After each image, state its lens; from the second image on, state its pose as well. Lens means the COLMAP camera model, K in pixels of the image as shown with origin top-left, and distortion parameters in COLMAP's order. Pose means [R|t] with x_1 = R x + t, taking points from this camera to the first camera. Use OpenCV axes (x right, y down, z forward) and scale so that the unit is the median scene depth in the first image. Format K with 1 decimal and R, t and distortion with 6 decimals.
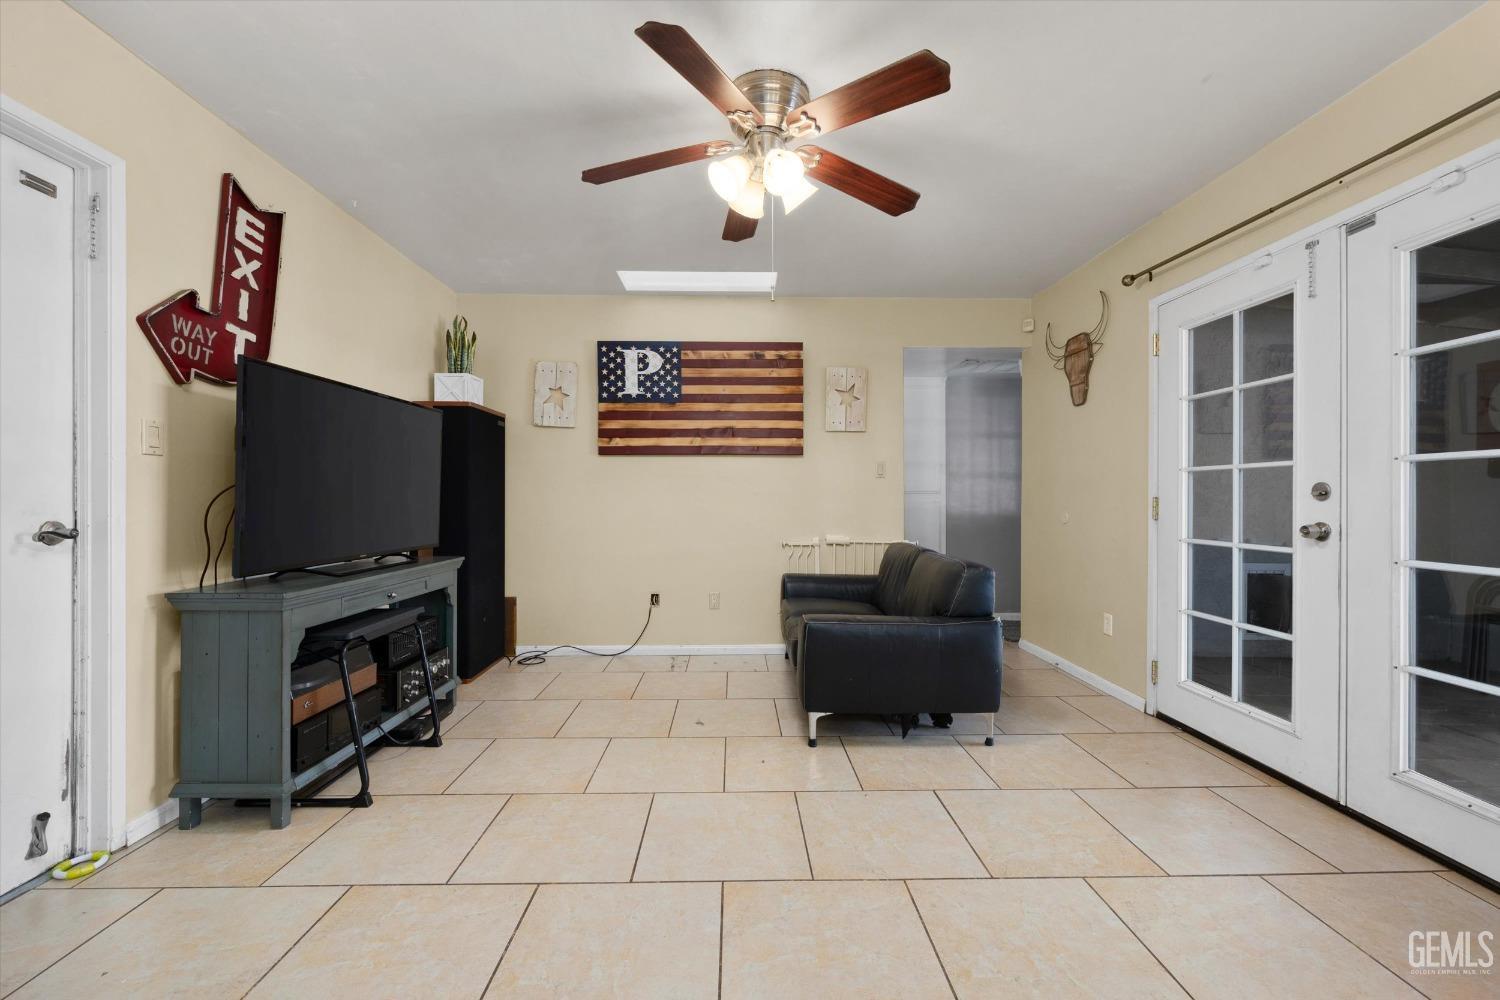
lens RADIAL K [[604.7, 0, 745.3], [0, 604.7, 499.6], [0, 0, 1]] dist [-0.002354, -0.000173]
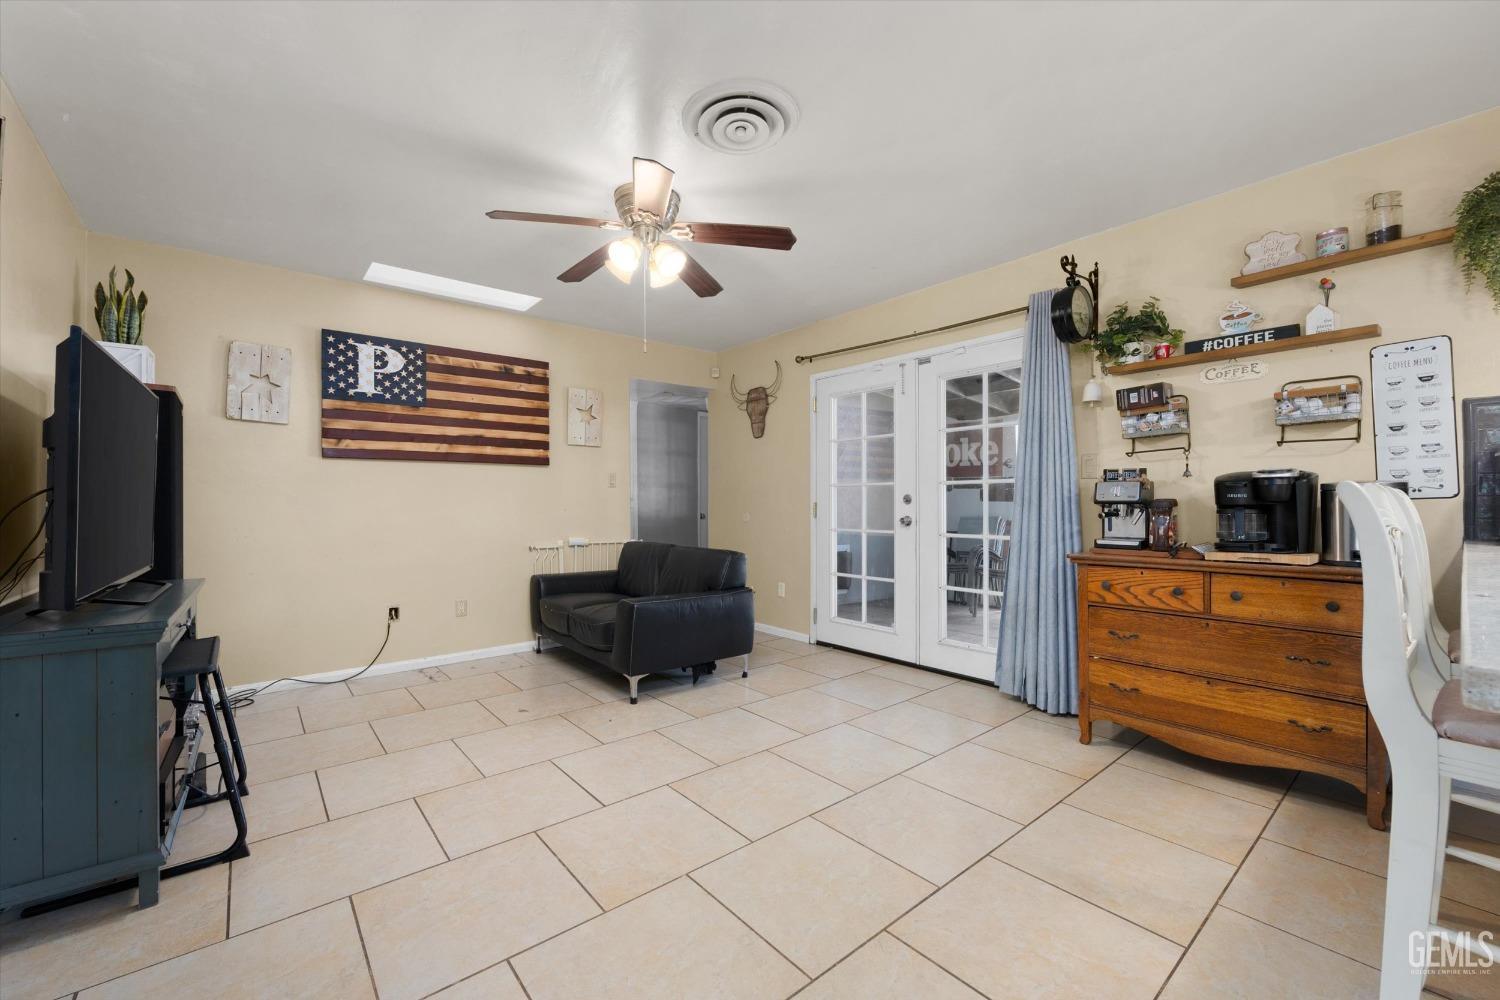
lens RADIAL K [[600.9, 0, 748.2], [0, 600.9, 503.2], [0, 0, 1]] dist [-0.002532, -0.000092]
pose [[0.783712, -0.004496, 0.621108, -0.301114], [0.007126, 0.999973, -0.001753, -0.000776], [-0.621083, 0.005800, 0.783723, -0.075124]]
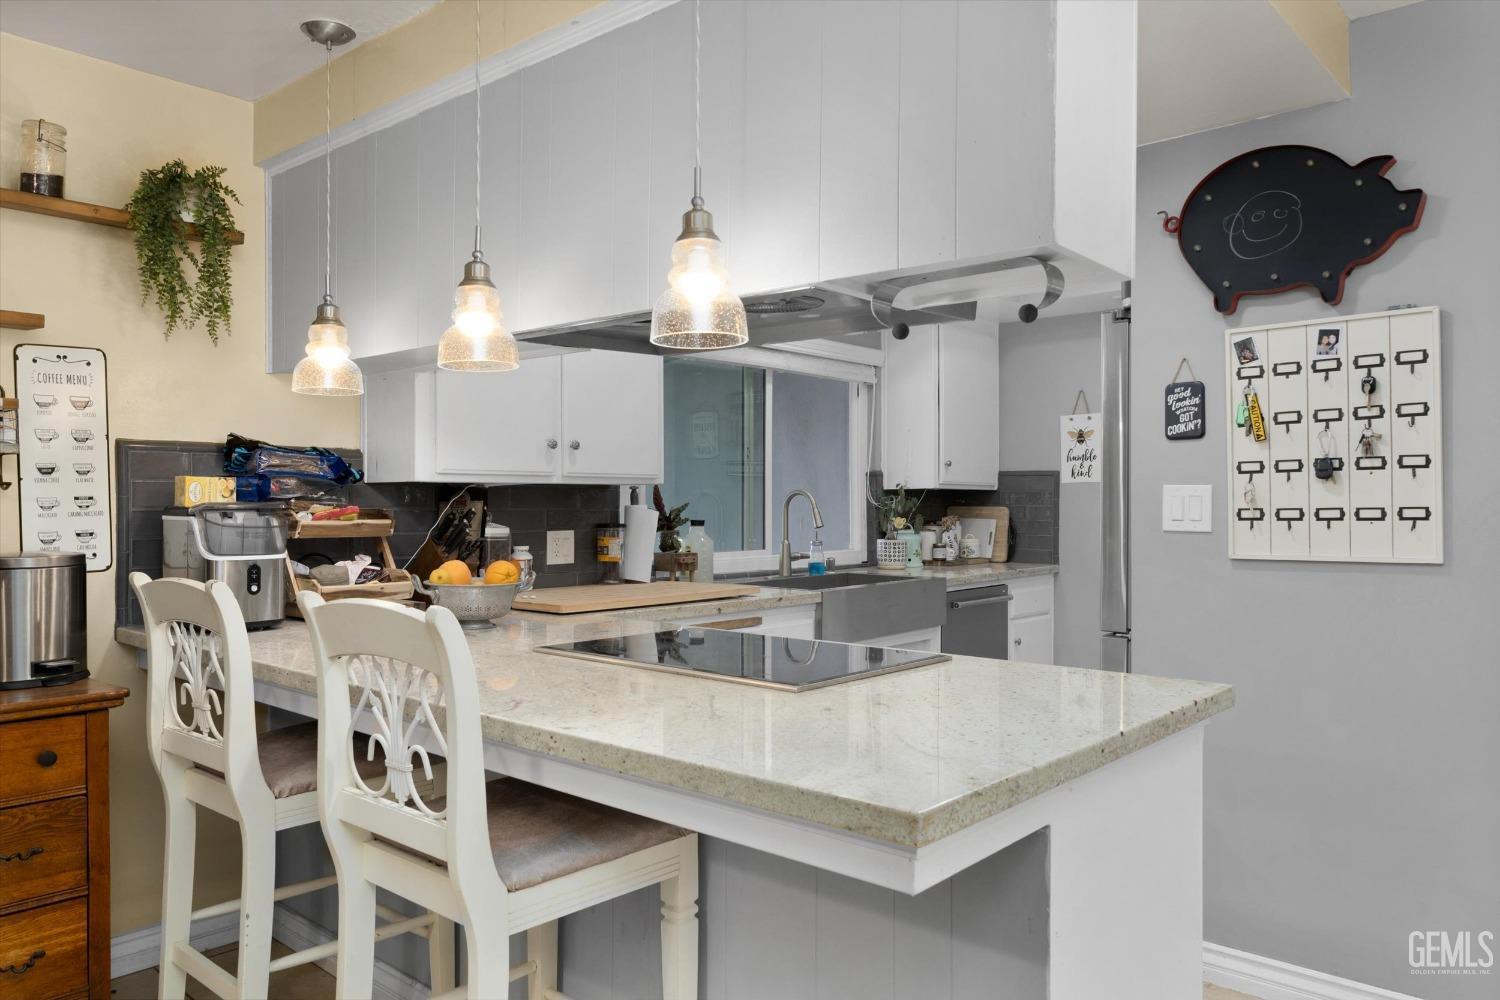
lens RADIAL K [[1043.0, 0, 750.0], [0, 1043.0, 500.0], [0, 0, 1]] dist [-0.001577, 0.000614]
pose [[-0.735887, 0.000288, 0.677105, -0.256147], [0.001044, 0.999999, 0.000708, -0.047744], [-0.677104, 0.001228, -0.735886, 0.165381]]
